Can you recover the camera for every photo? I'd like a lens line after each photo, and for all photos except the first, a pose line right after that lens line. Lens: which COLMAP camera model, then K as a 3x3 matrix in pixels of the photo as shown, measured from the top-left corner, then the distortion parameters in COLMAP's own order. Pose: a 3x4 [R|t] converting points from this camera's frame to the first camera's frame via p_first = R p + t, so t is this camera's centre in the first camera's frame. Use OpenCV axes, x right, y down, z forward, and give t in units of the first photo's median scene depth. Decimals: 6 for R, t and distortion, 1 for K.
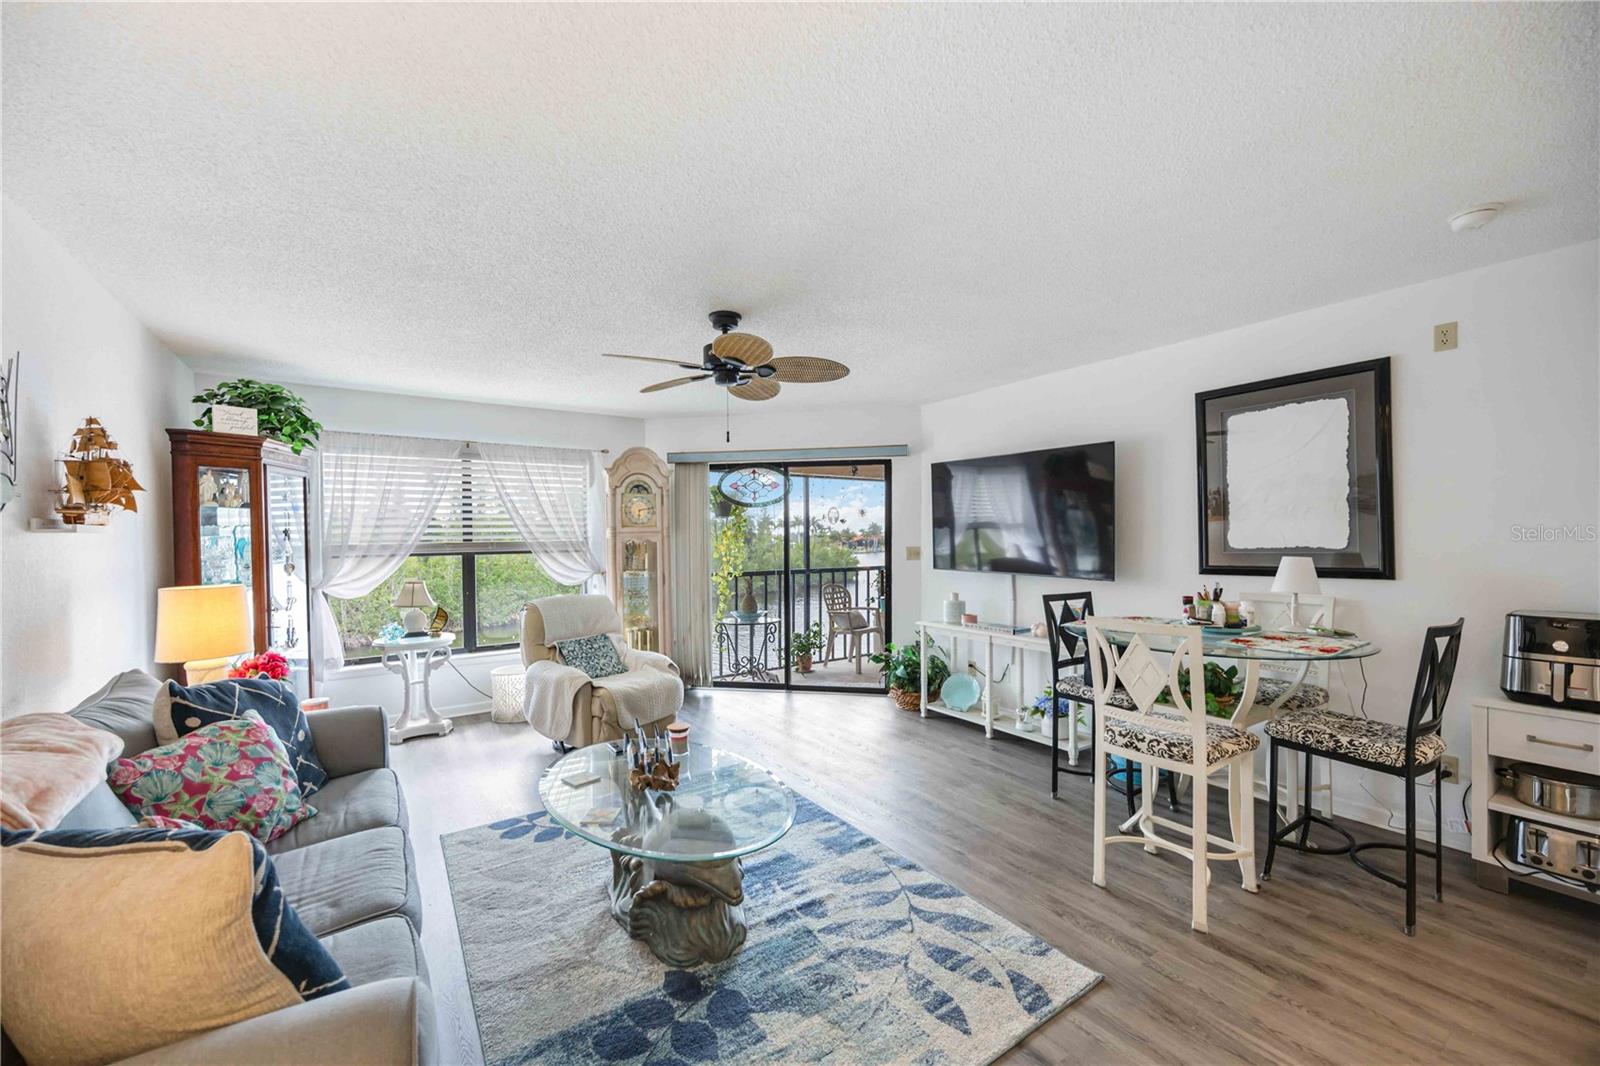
lens RADIAL K [[624.0, 0, 800.9], [0, 624.0, 538.7], [0, 0, 1]] dist [-0.001260, -0.001120]
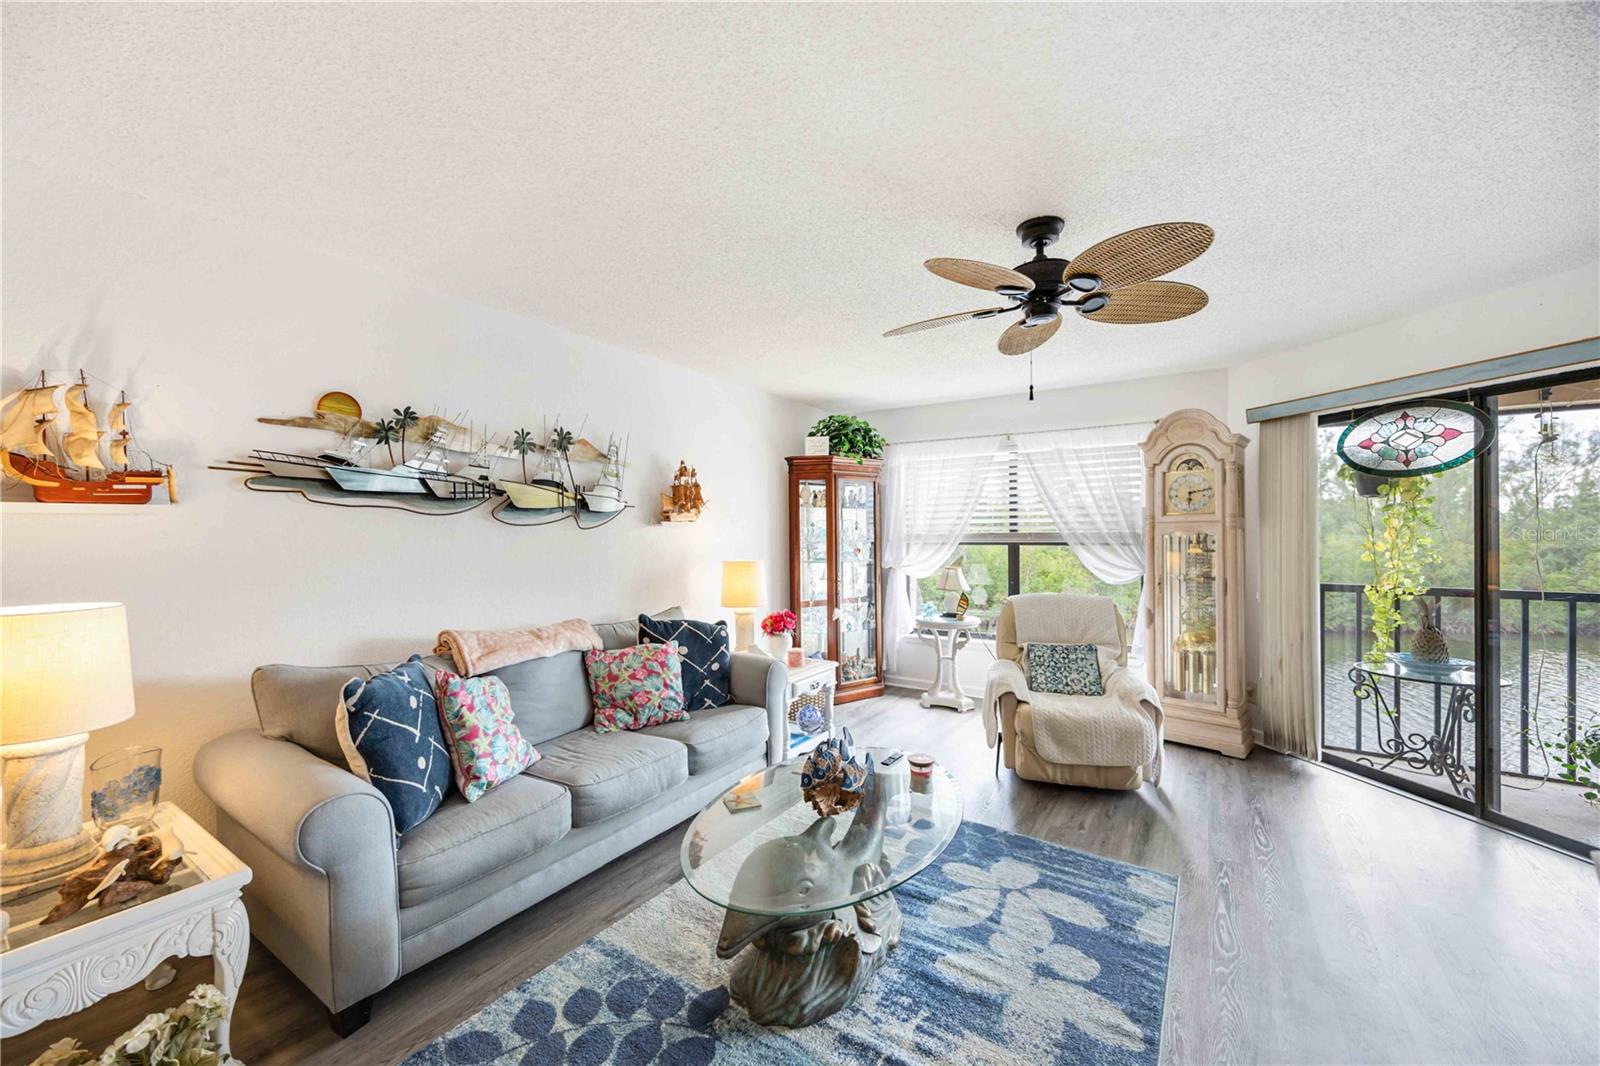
lens RADIAL K [[624.0, 0, 797.8], [0, 624.0, 526.4], [0, 0, 1]] dist [-0.001260, -0.001120]
pose [[0.371986, 0.002154, -0.928236, 0.349953], [-0.002266, 0.999996, 0.001413, -0.006339], [0.928235, 0.001578, 0.371990, 0.367440]]
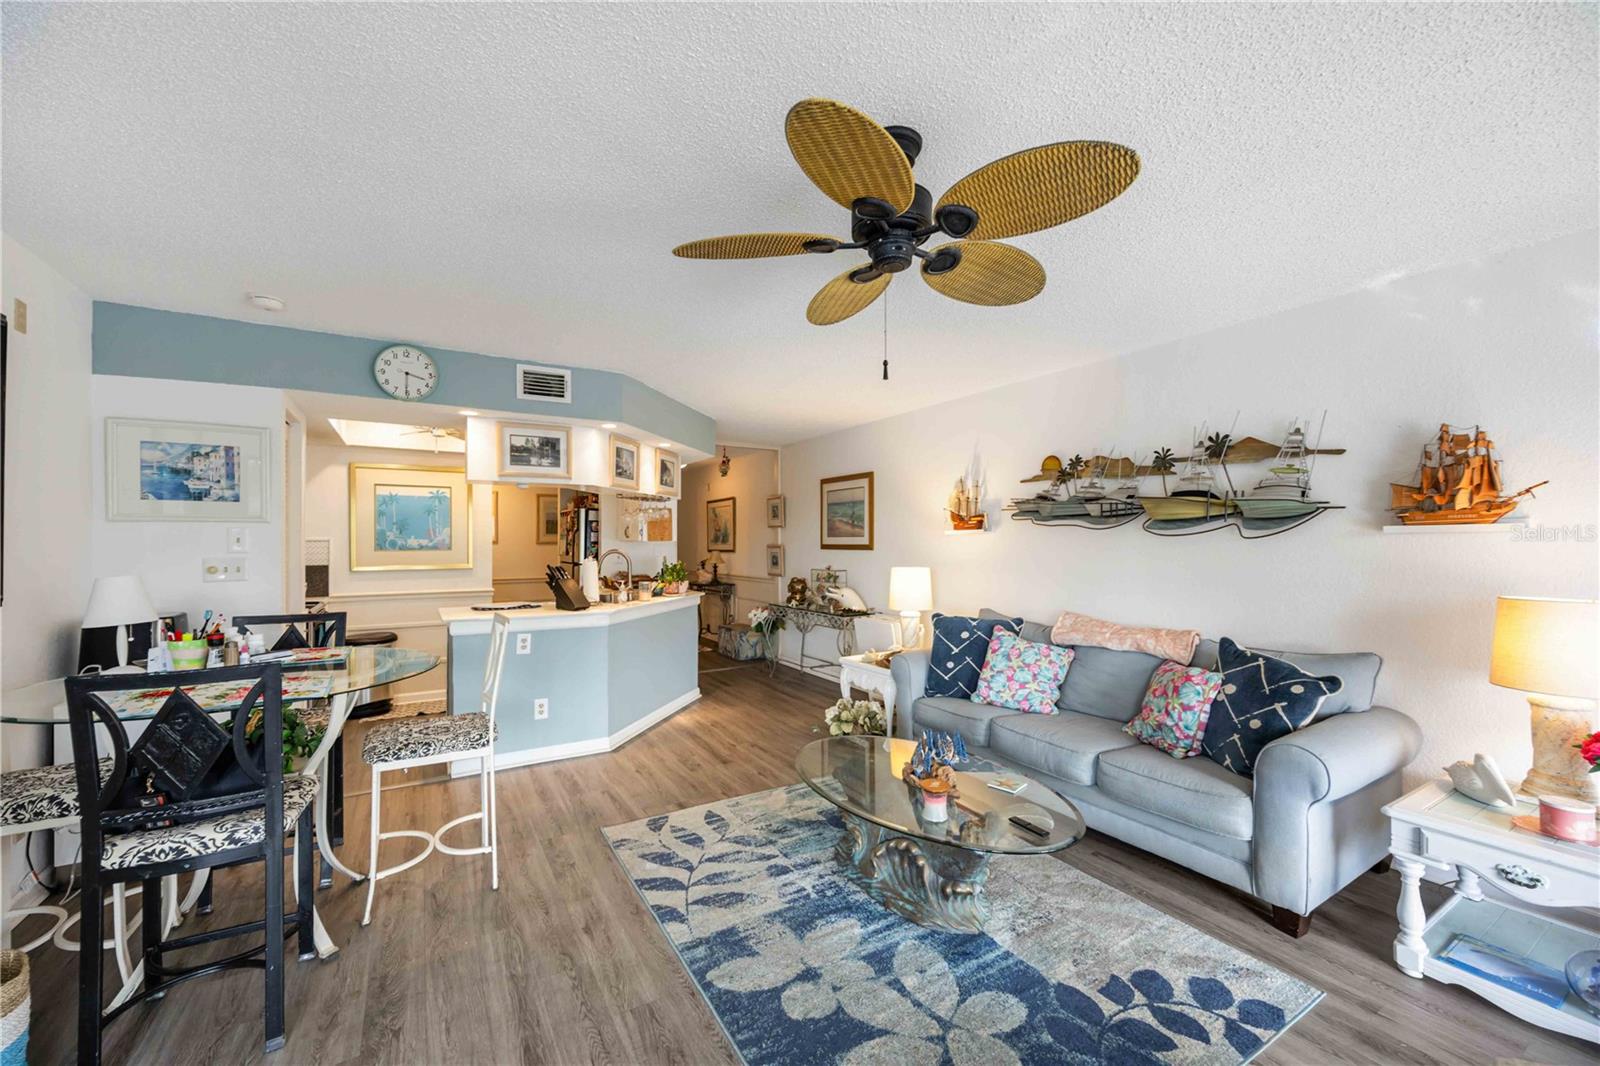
lens RADIAL K [[624.0, 0, 795.6], [0, 624.0, 544.0], [0, 0, 1]] dist [-0.001260, -0.001120]
pose [[-0.997791, 0.010670, 0.065563, -0.052171], [0.010790, 0.999941, 0.001474, -0.001457], [-0.065543, 0.002179, -0.997847, 1.216980]]
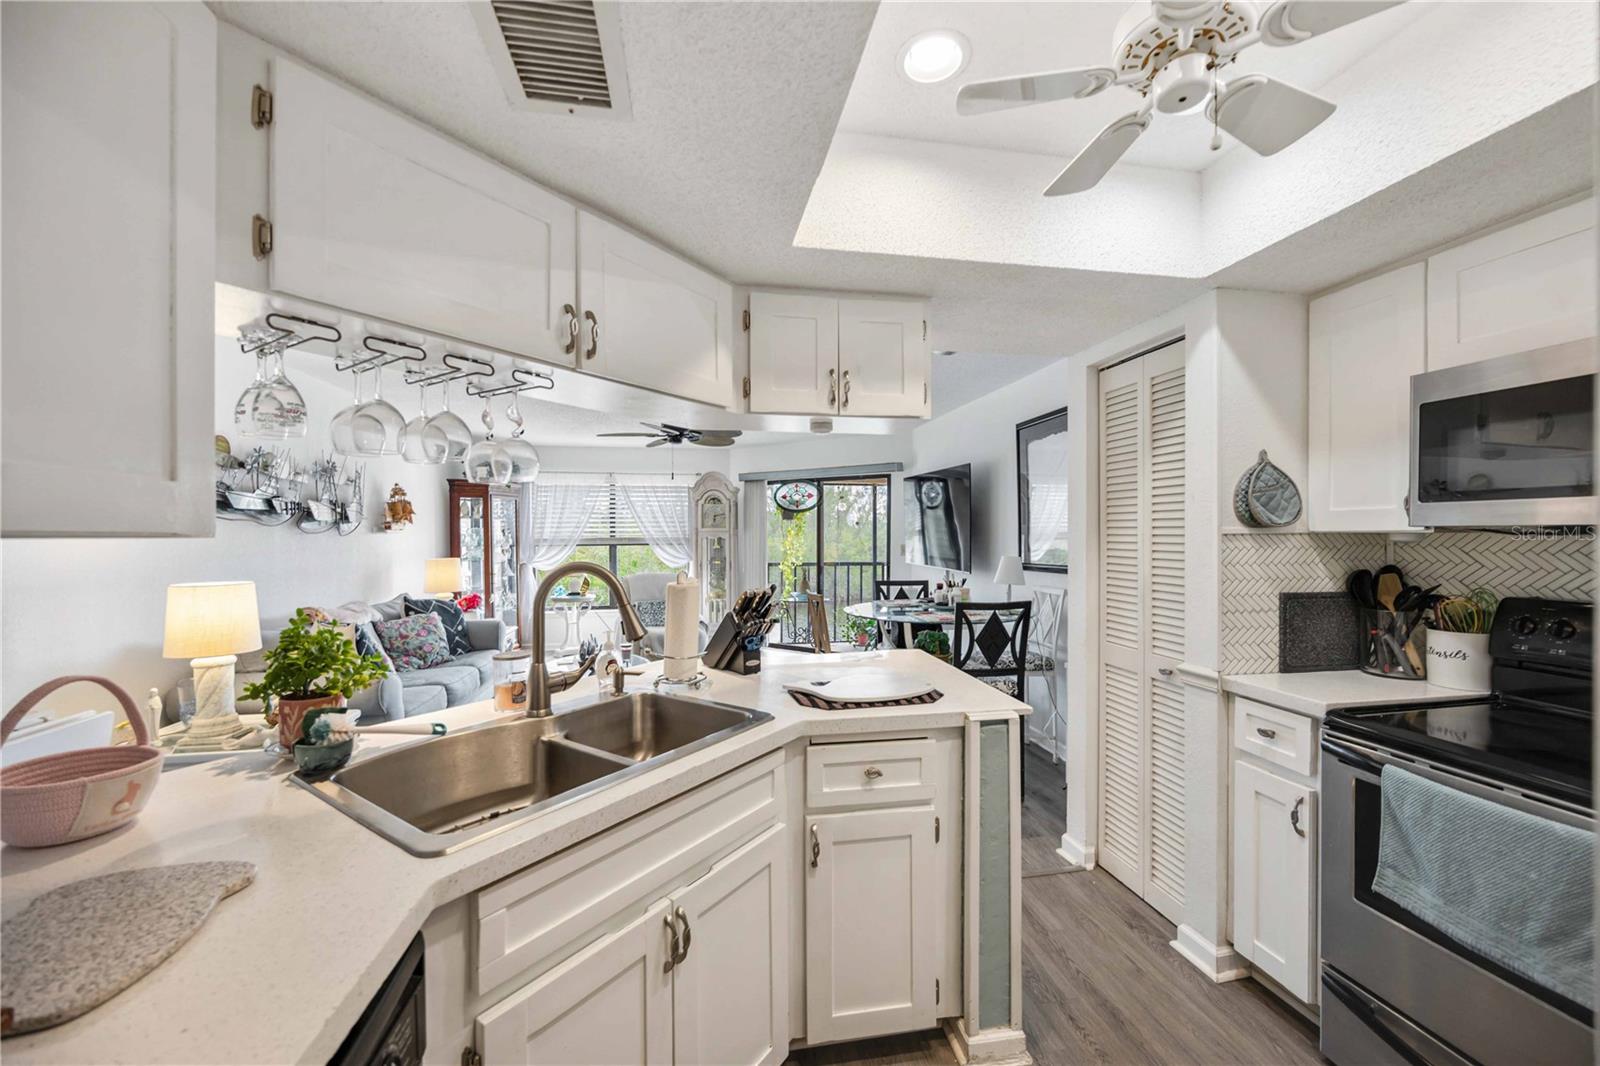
lens RADIAL K [[624.0, 0, 804.5], [0, 624.0, 538.0], [0, 0, 1]] dist [-0.001260, -0.001120]
pose [[0.911542, 0.009595, -0.411096, 0.672863], [-0.006299, 0.999936, 0.009371, -0.013126], [0.411160, -0.005952, 0.911544, -0.273858]]
